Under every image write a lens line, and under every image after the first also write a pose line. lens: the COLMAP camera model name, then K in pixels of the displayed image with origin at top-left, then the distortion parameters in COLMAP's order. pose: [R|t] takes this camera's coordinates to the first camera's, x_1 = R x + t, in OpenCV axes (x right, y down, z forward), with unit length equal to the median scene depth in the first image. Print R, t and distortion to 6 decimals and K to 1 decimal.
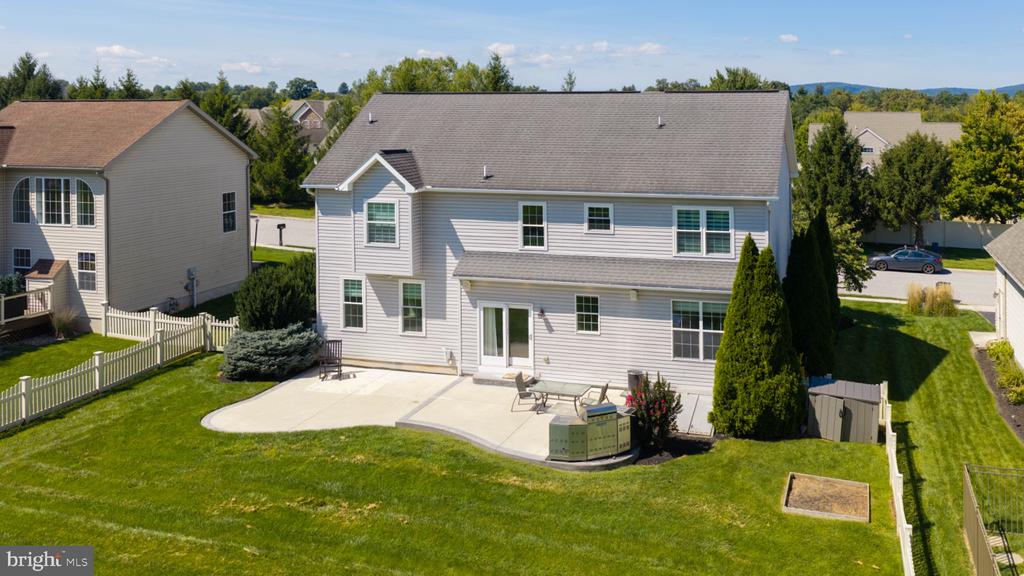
lens RADIAL K [[883.3, 0, 612.0], [0, 883.3, 109.9], [0, 0, 1]] dist [0.004751, -0.011632]
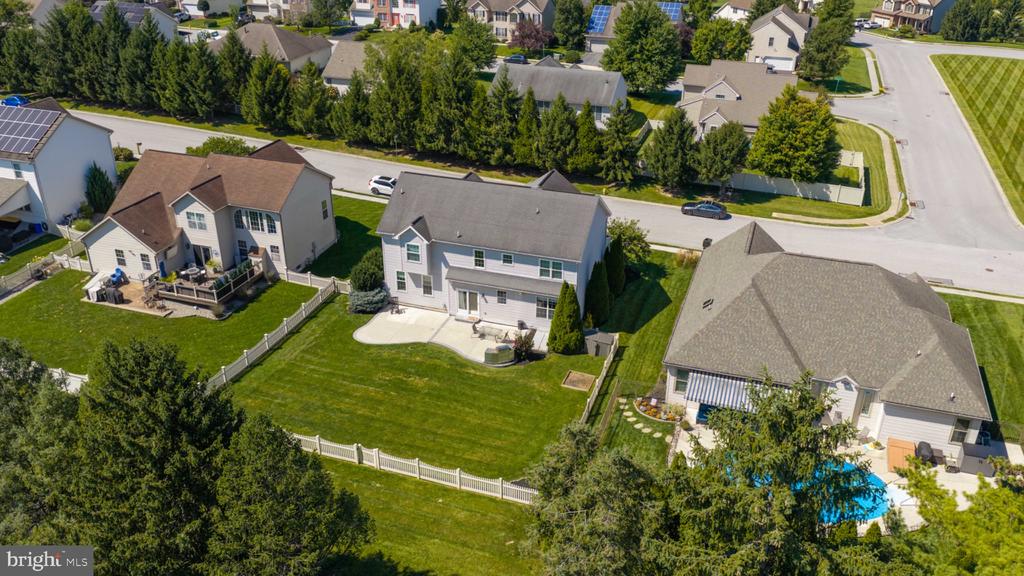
lens RADIAL K [[850.7, 0, 498.1], [0, 850.7, 288.5], [0, 0, 1]] dist [-0.002864, -0.010370]
pose [[0.997287, 0.038007, -0.063043, 0.102309], [-0.006247, 0.897012, 0.441961, -0.779245], [0.073348, -0.440368, 0.894816, -1.014605]]
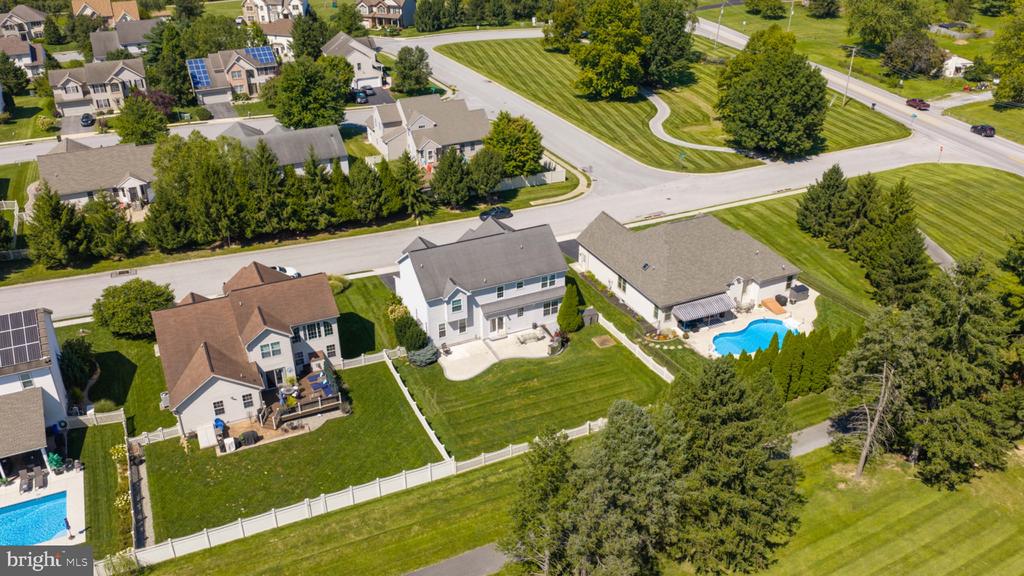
lens RADIAL K [[846.8, 0, 518.6], [0, 846.8, 293.9], [0, 0, 1]] dist [0.001736, -0.012154]
pose [[0.768126, -0.311102, 0.559642, -1.759372], [0.011486, 0.880585, 0.473748, -1.318141], [-0.640196, -0.357470, 0.679974, -1.134141]]
